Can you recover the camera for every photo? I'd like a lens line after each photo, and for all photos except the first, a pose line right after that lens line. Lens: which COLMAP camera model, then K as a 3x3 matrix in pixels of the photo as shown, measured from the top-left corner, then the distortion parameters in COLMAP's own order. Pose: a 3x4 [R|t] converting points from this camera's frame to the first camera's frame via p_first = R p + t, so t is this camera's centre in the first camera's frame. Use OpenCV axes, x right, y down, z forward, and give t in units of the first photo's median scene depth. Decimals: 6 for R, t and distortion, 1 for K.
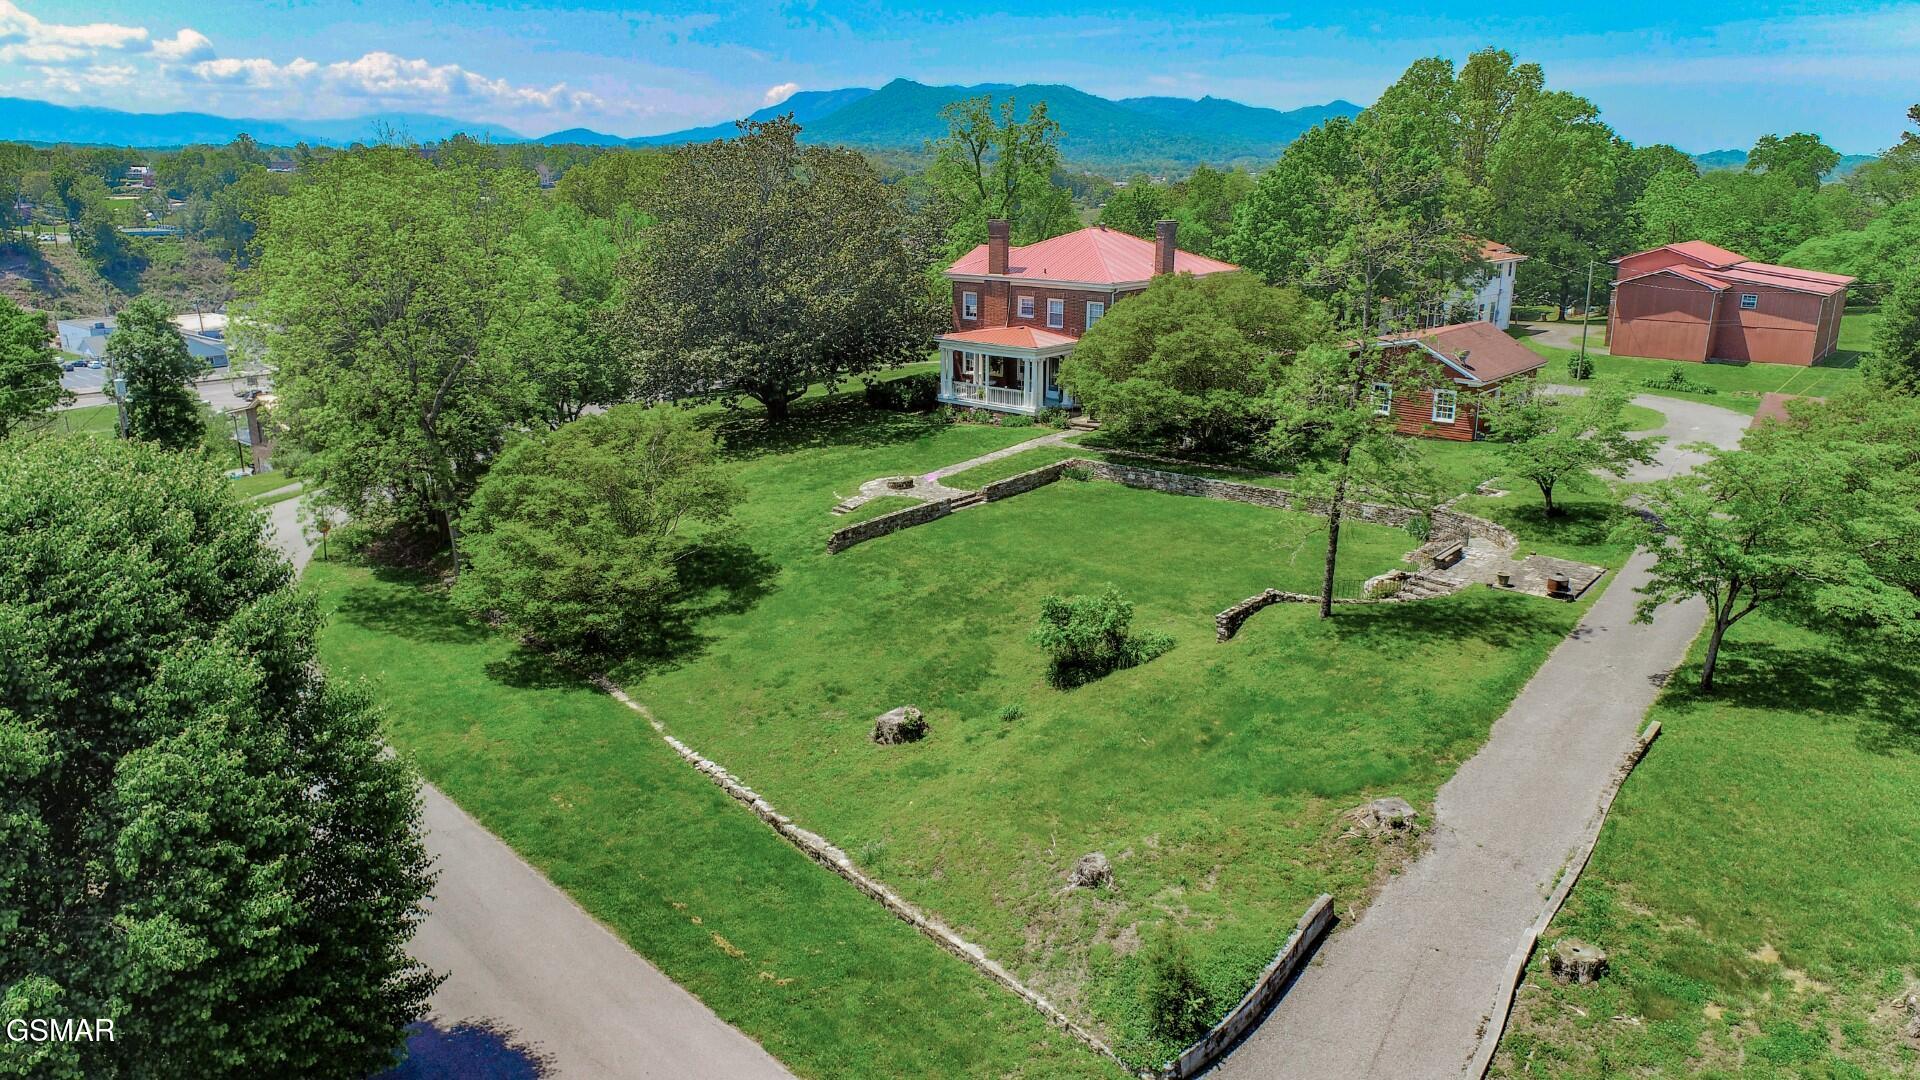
lens RADIAL K [[1297.5, 0, 953.2], [0, 1297.5, 541.9], [0, 0, 1]] dist [-0.016103, 0.001827]
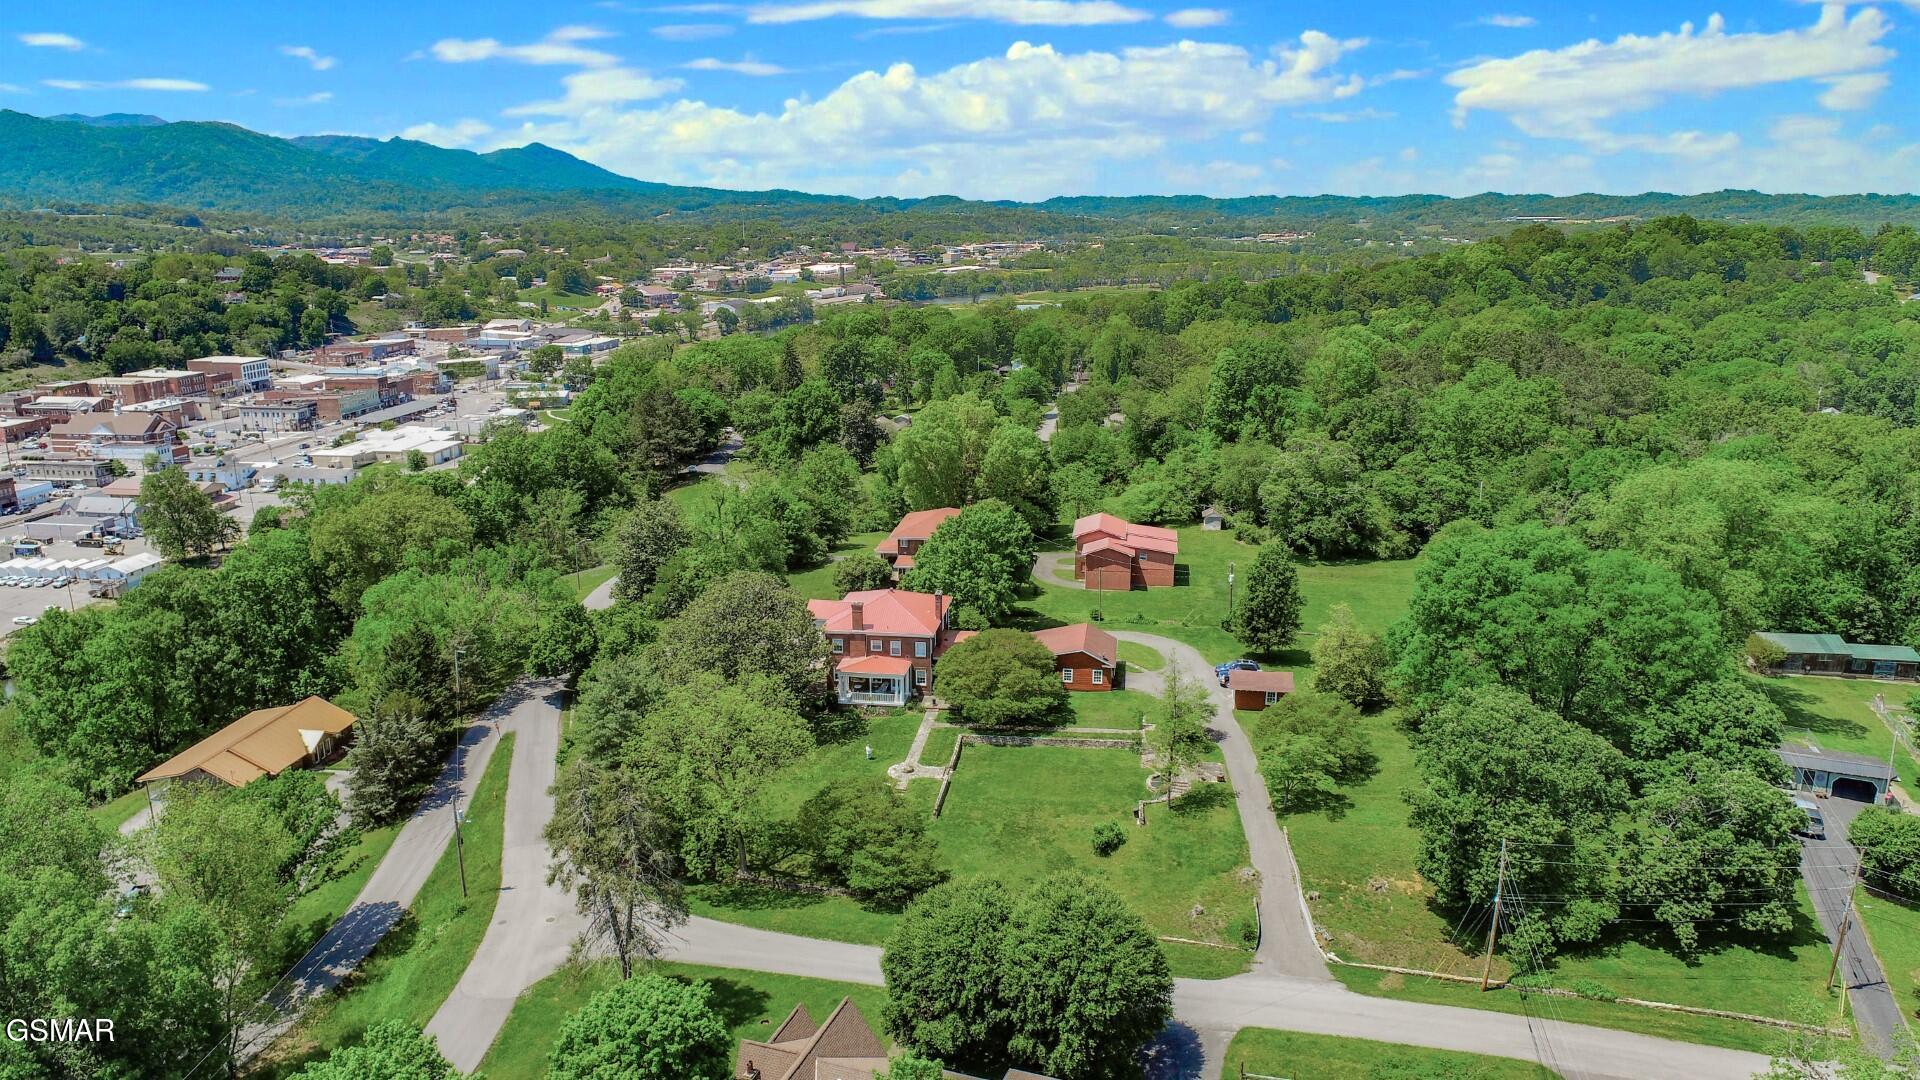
lens RADIAL K [[1306.5, 0, 960.0], [0, 1306.5, 540.0], [0, 0, 1]] dist [-0.014964, 0.006252]
pose [[0.830603, -0.139813, 0.539028, -0.839487], [0.152361, 0.988091, 0.021514, -0.353312], [-0.535617, 0.064258, 0.842013, -0.668253]]
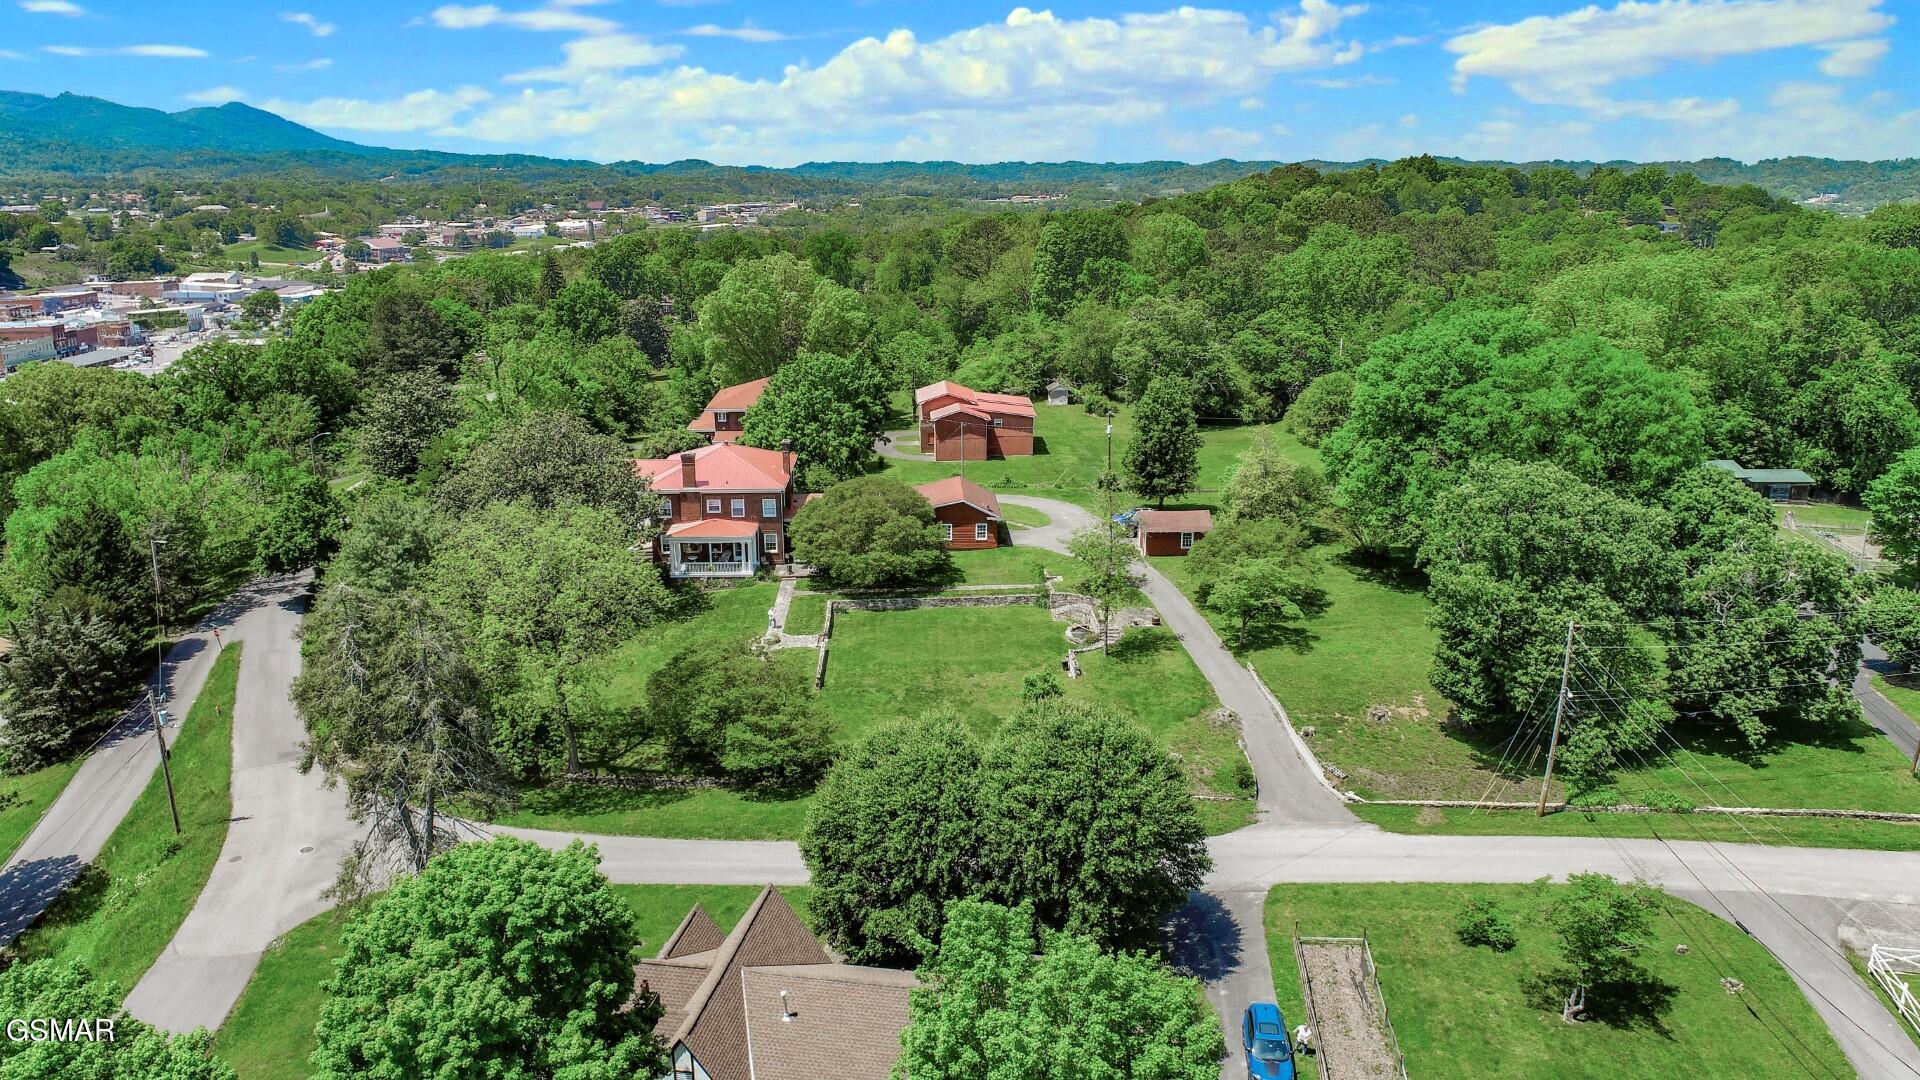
lens RADIAL K [[1306.5, 0, 960.0], [0, 1306.5, 540.0], [0, 0, 1]] dist [-0.014964, 0.006252]
pose [[0.713873, -0.188104, 0.674538, -0.780939], [0.189705, 0.979176, 0.072289, -0.197443], [-0.674090, 0.076358, 0.734692, -0.325619]]
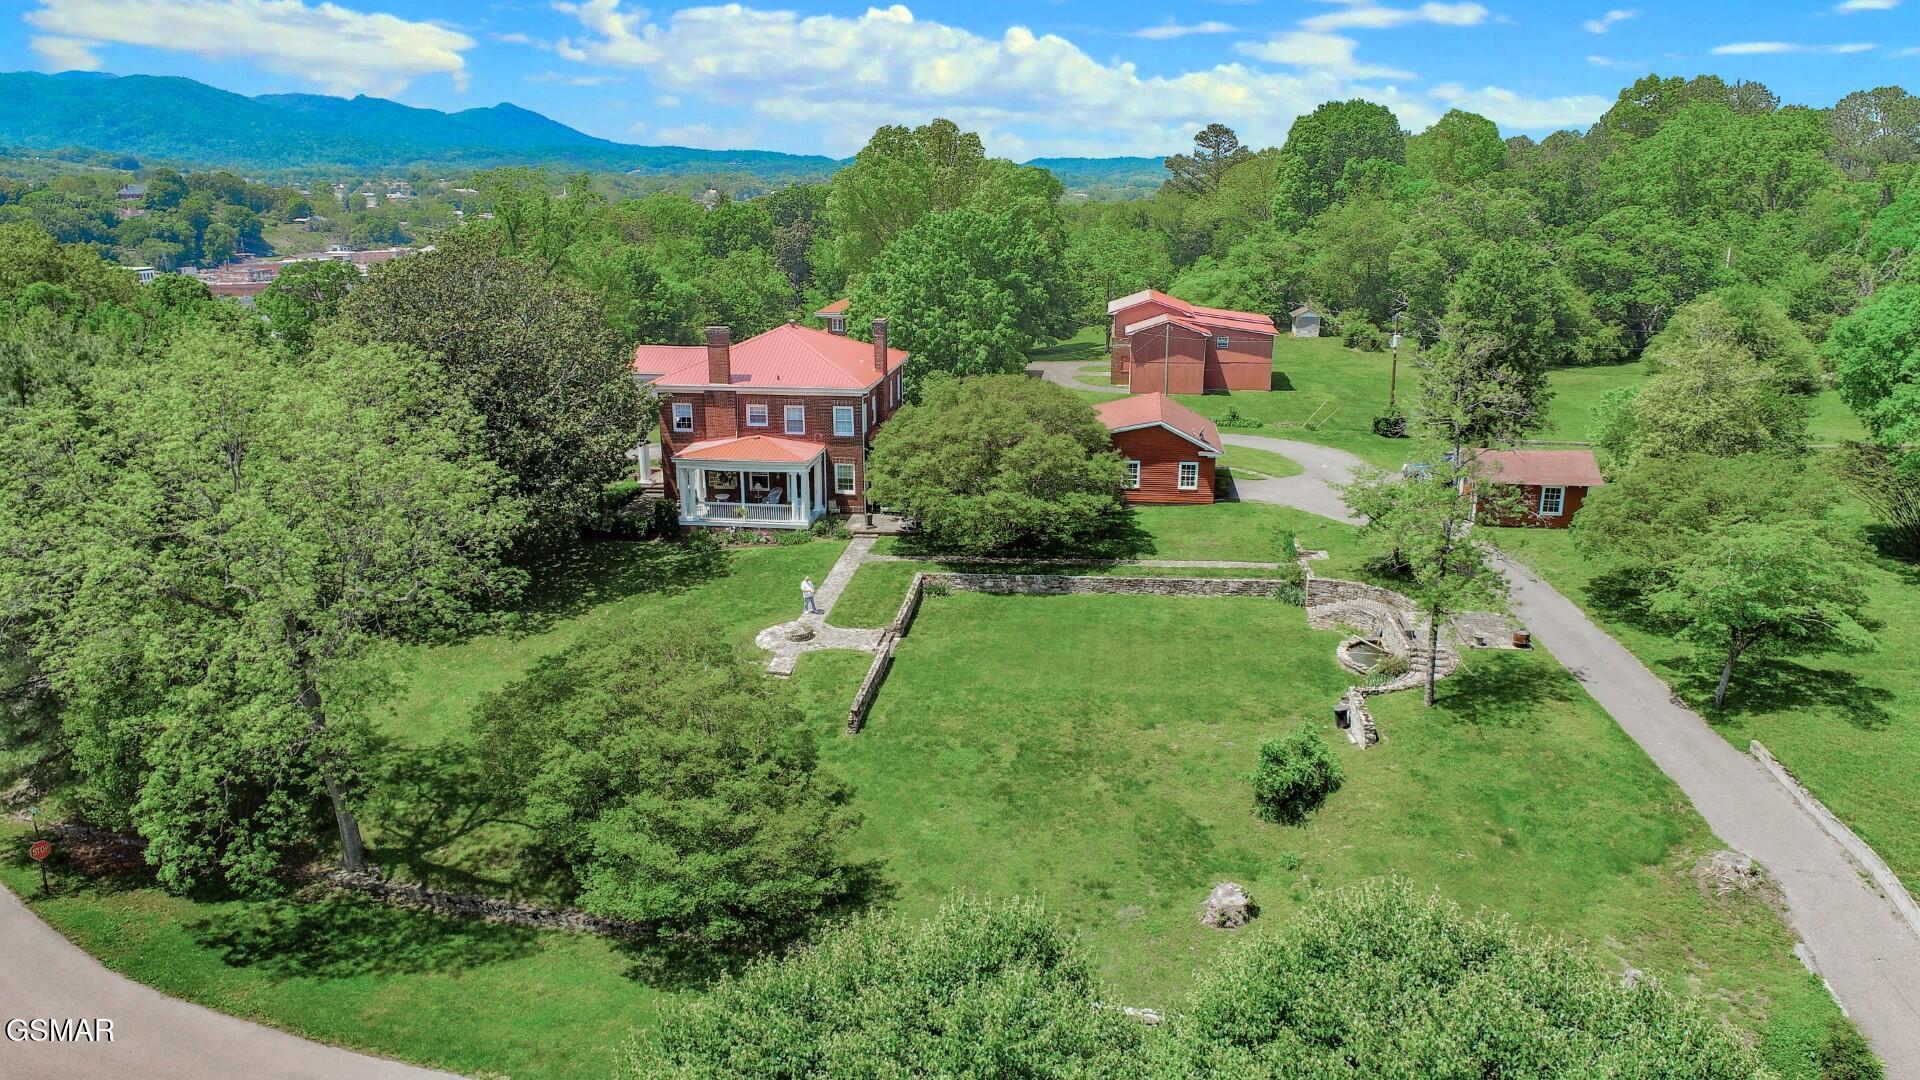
lens RADIAL K [[1297.5, 0, 953.2], [0, 1297.5, 541.9], [0, 0, 1]] dist [-0.016103, 0.001827]
pose [[0.824702, -0.154515, 0.544051, -0.360262], [0.154748, 0.986896, 0.045712, -0.109462], [-0.543985, 0.046492, 0.837806, 0.117980]]
